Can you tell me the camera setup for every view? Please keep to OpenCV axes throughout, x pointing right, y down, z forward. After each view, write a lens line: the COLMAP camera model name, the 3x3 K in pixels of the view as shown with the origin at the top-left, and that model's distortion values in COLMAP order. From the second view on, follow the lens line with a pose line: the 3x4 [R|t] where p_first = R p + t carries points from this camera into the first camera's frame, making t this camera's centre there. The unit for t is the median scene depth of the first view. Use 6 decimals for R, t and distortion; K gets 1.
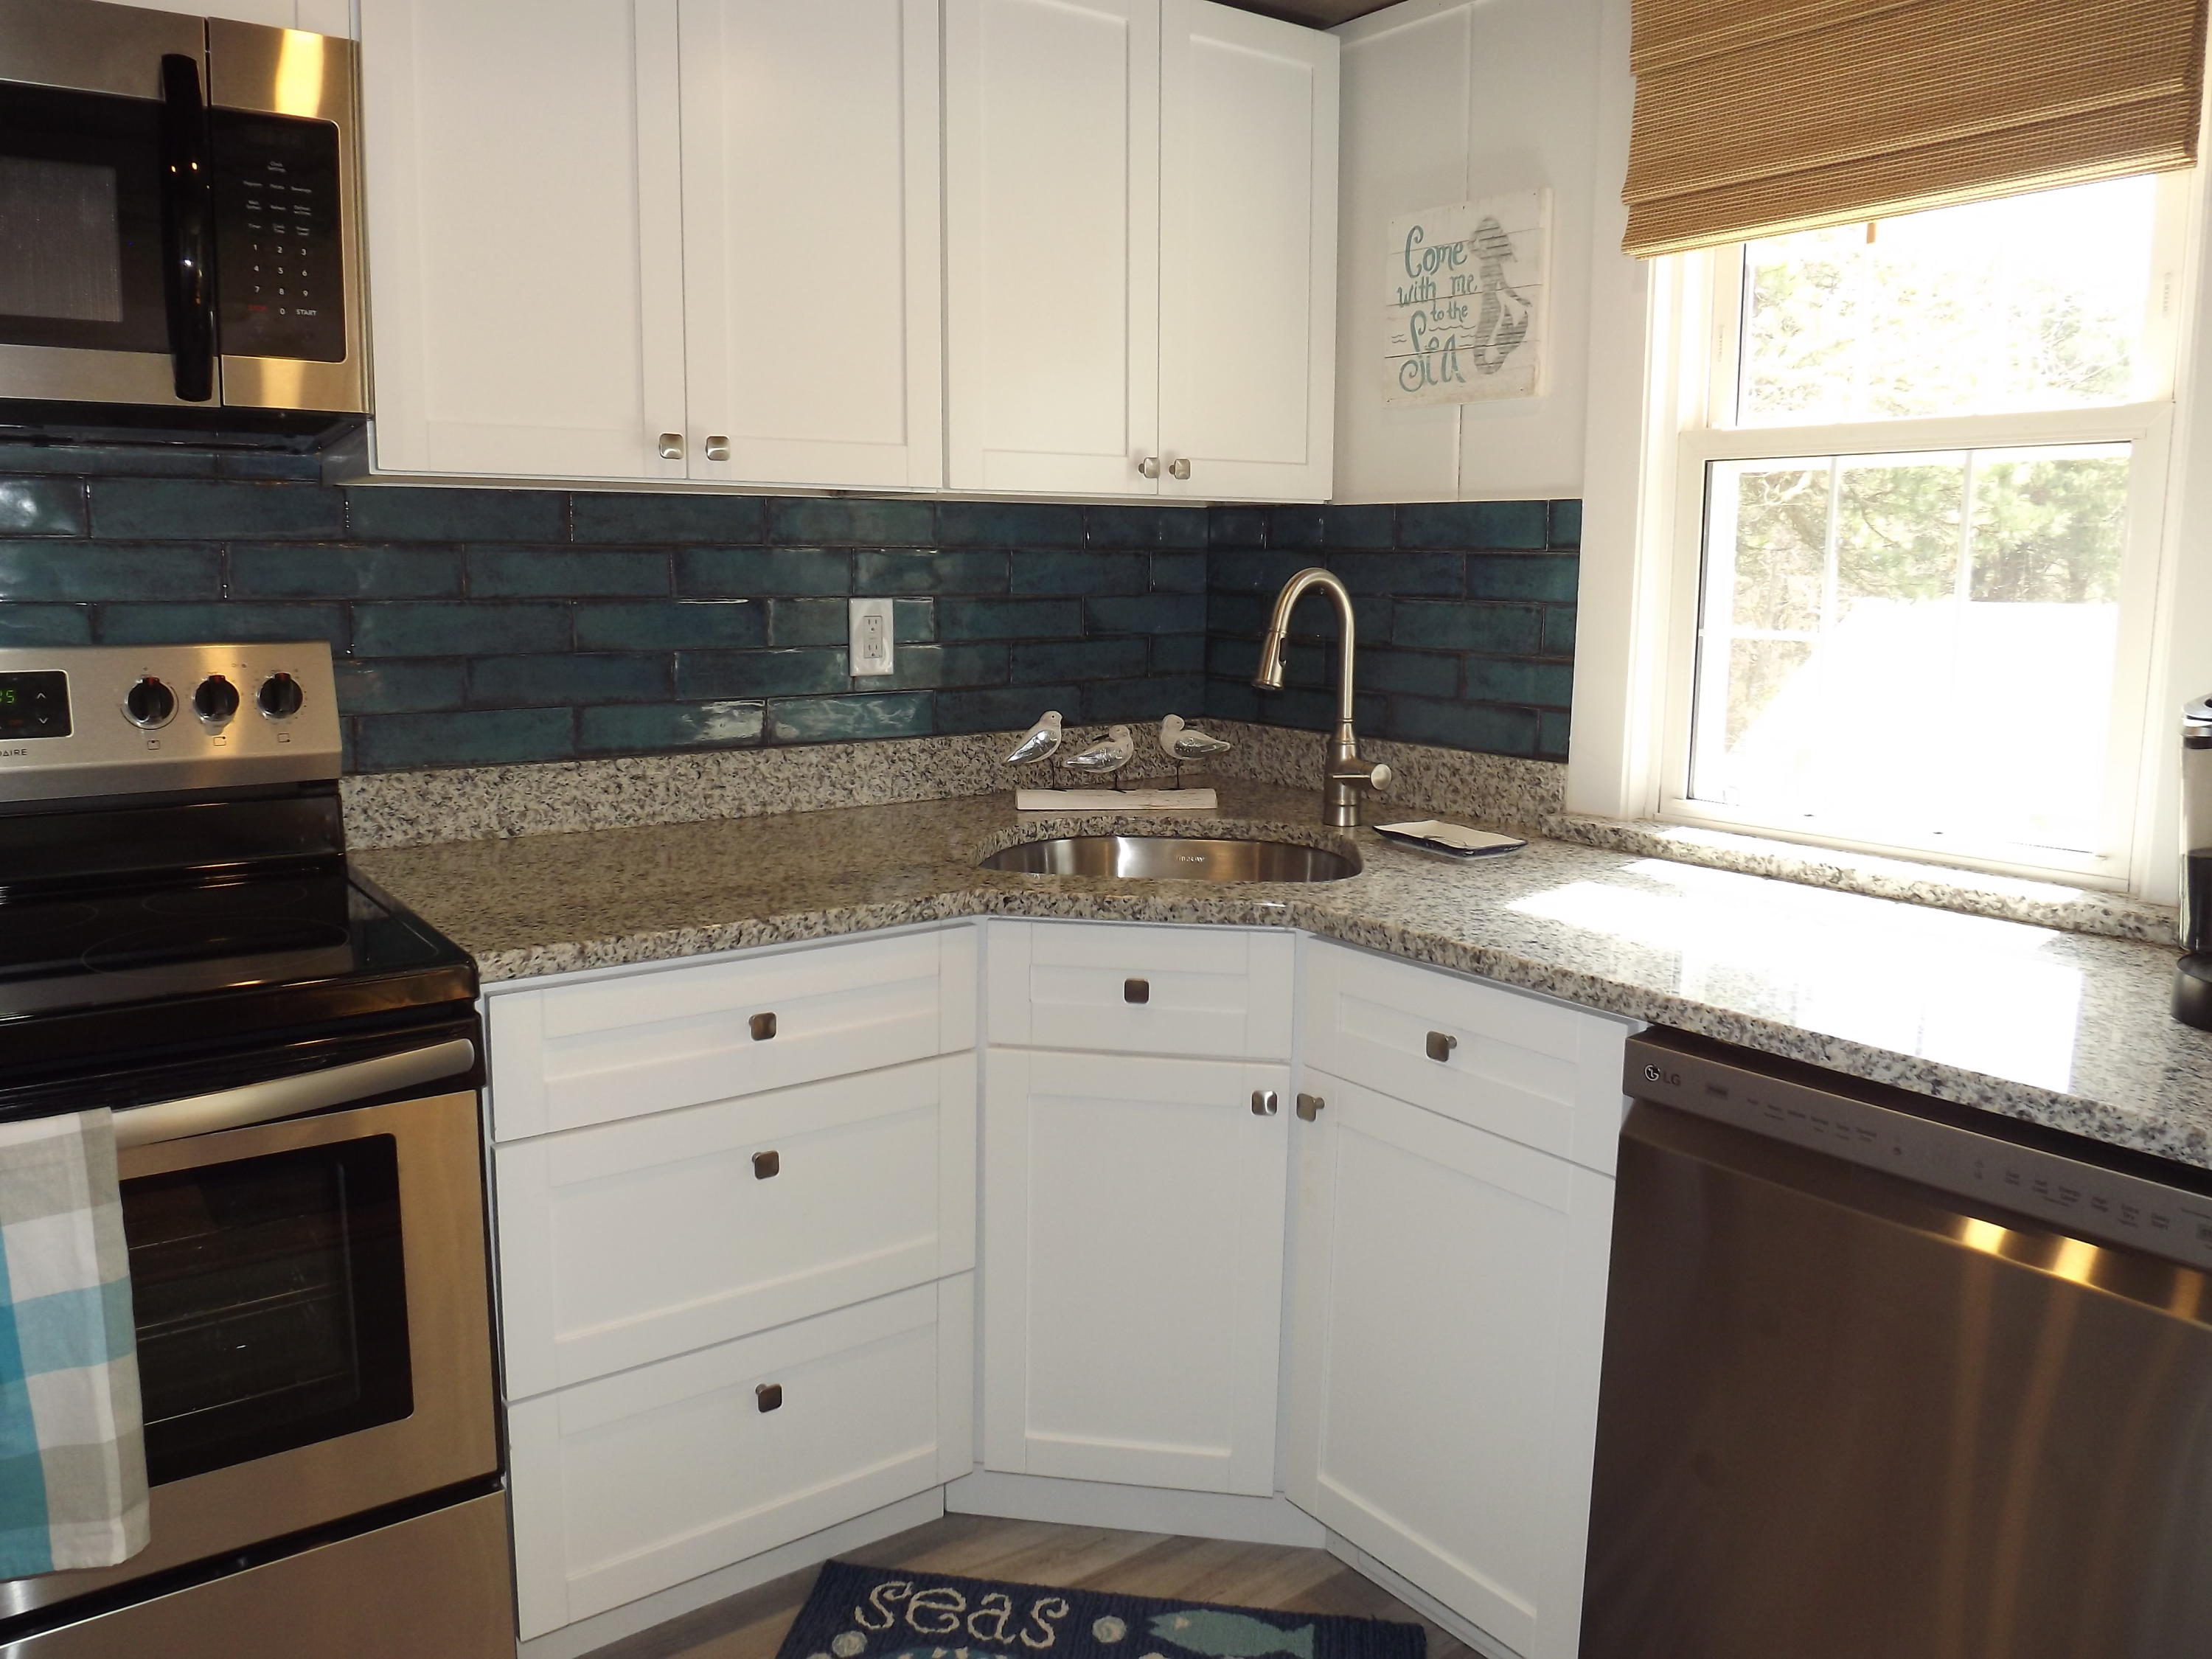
lens RADIAL K [[1594.2, 0, 1043.0], [0, 1594.2, 780.3], [0, 0, 1]] dist [-0.049738, 0.005895]
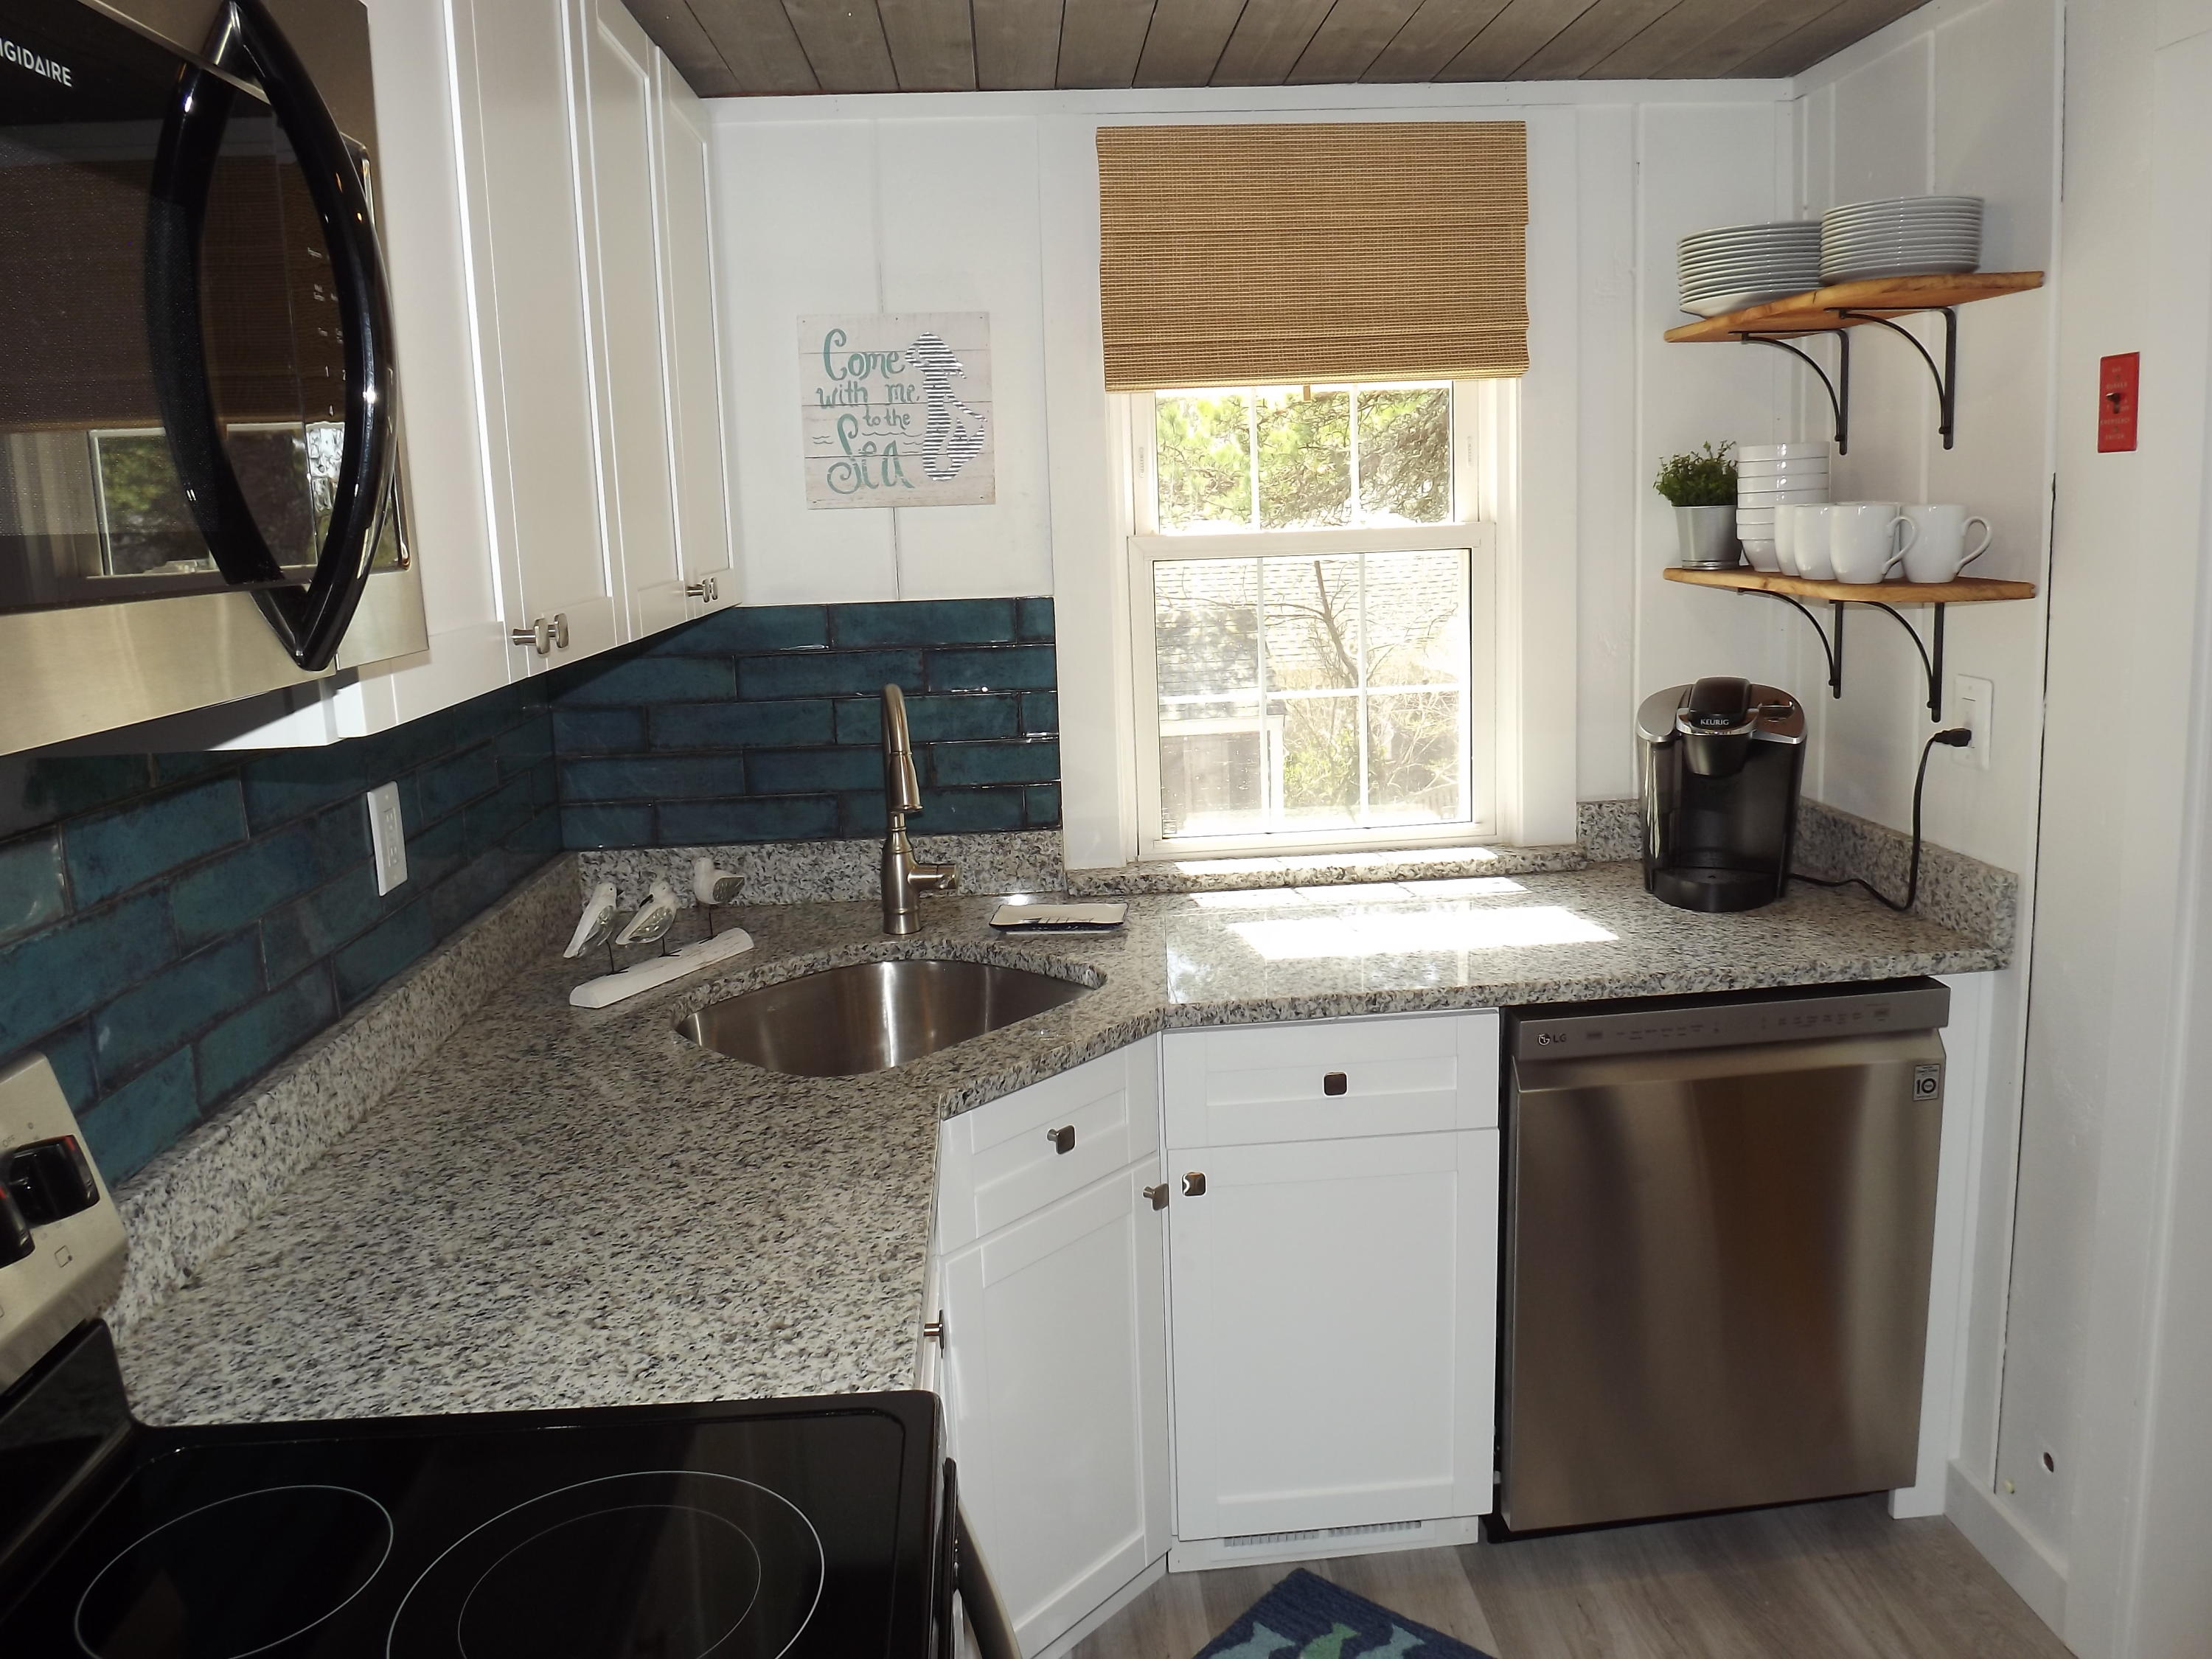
lens RADIAL K [[1619.8, 0, 1106.0], [0, 1619.8, 829.5], [0, 0, 1]] dist [-0.096605, 0.000285]
pose [[0.496577, -0.192037, 0.846483, -0.644254], [0.153551, 0.979273, 0.132084, -0.160911], [-0.854303, 0.064389, 0.515772, 0.383169]]
